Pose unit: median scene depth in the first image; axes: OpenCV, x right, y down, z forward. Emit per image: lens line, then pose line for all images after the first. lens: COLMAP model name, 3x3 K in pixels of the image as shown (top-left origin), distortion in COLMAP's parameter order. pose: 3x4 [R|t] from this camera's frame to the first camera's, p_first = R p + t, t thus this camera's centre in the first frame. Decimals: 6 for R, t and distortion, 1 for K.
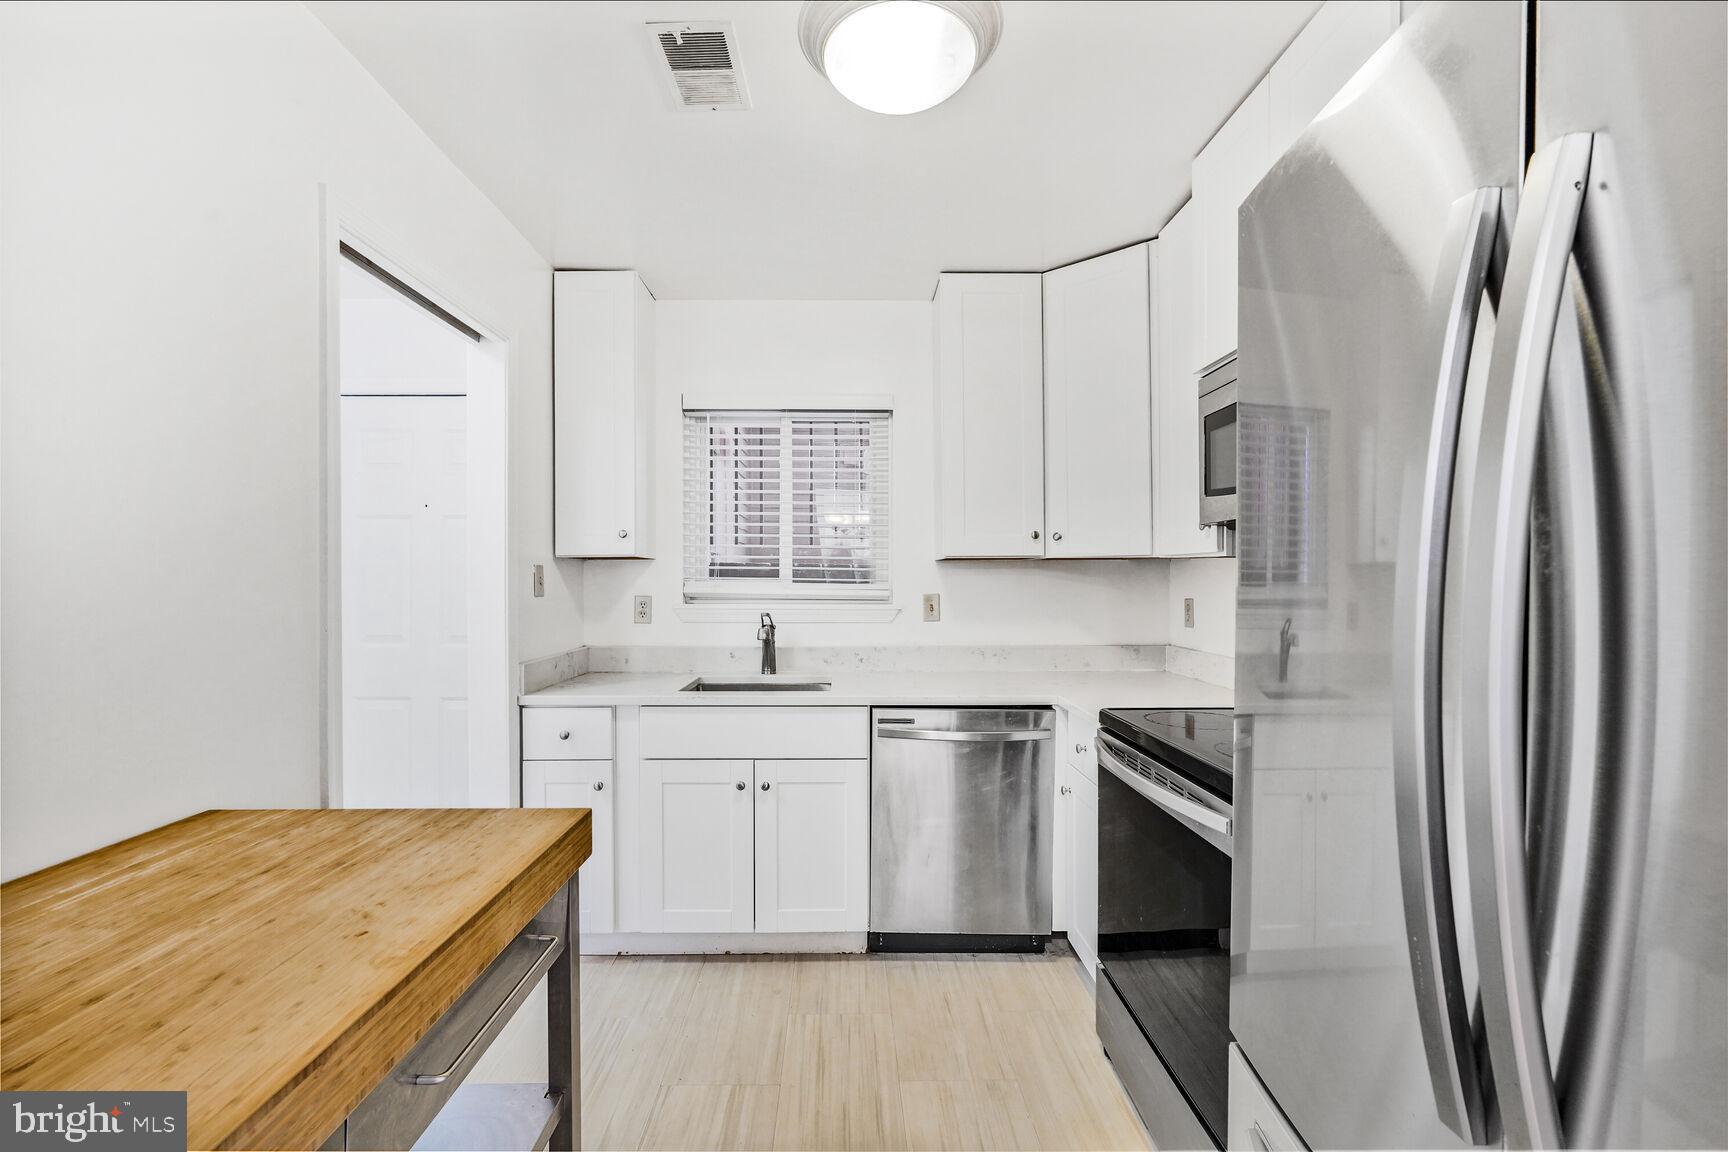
lens RADIAL K [[773.0, 0, 851.9], [0, 773.0, 592.5], [0, 0, 1]] dist [-0.022800, 0.002422]
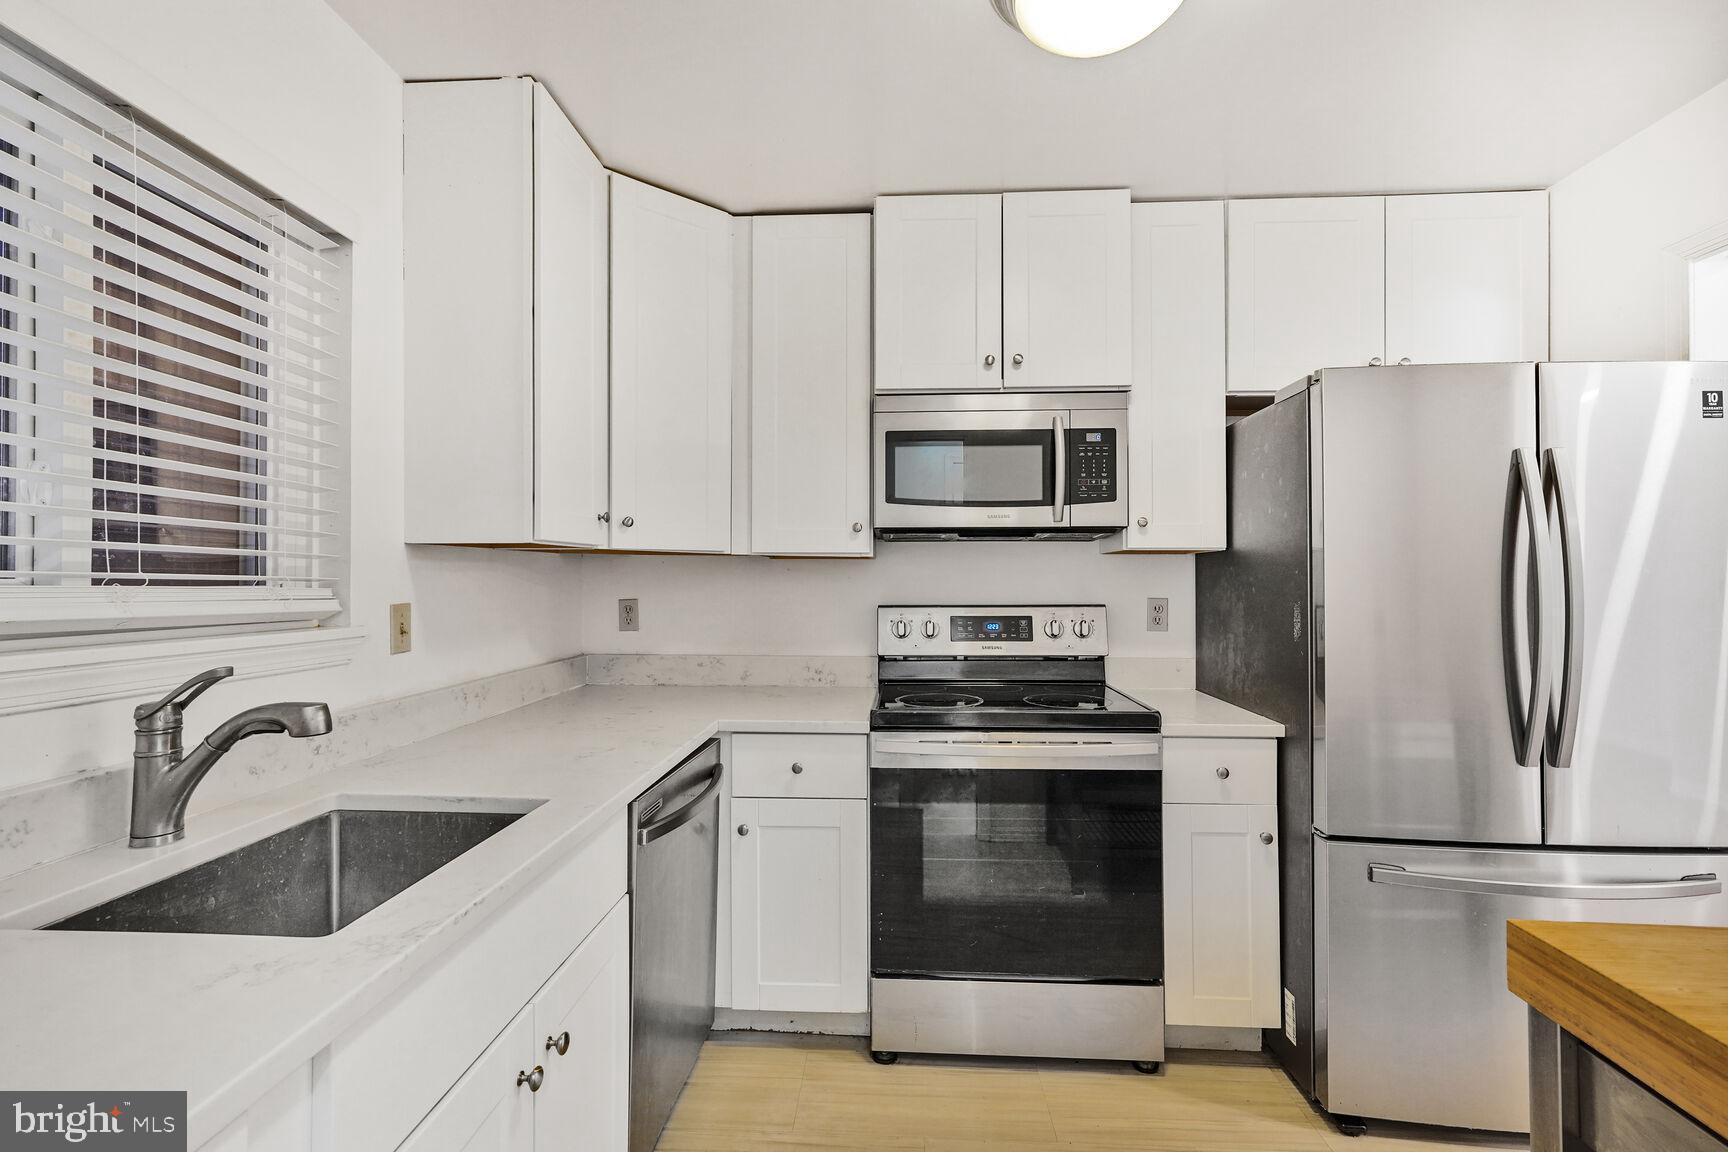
lens RADIAL K [[773.0, 0, 862.8], [0, 773.0, 574.2], [0, 0, 1]] dist [-0.022800, 0.002422]
pose [[0.071806, 0.007307, 0.997392, -0.421012], [0.011704, 0.999898, -0.008168, -0.010800], [-0.997350, 0.012260, 0.071714, 0.629310]]
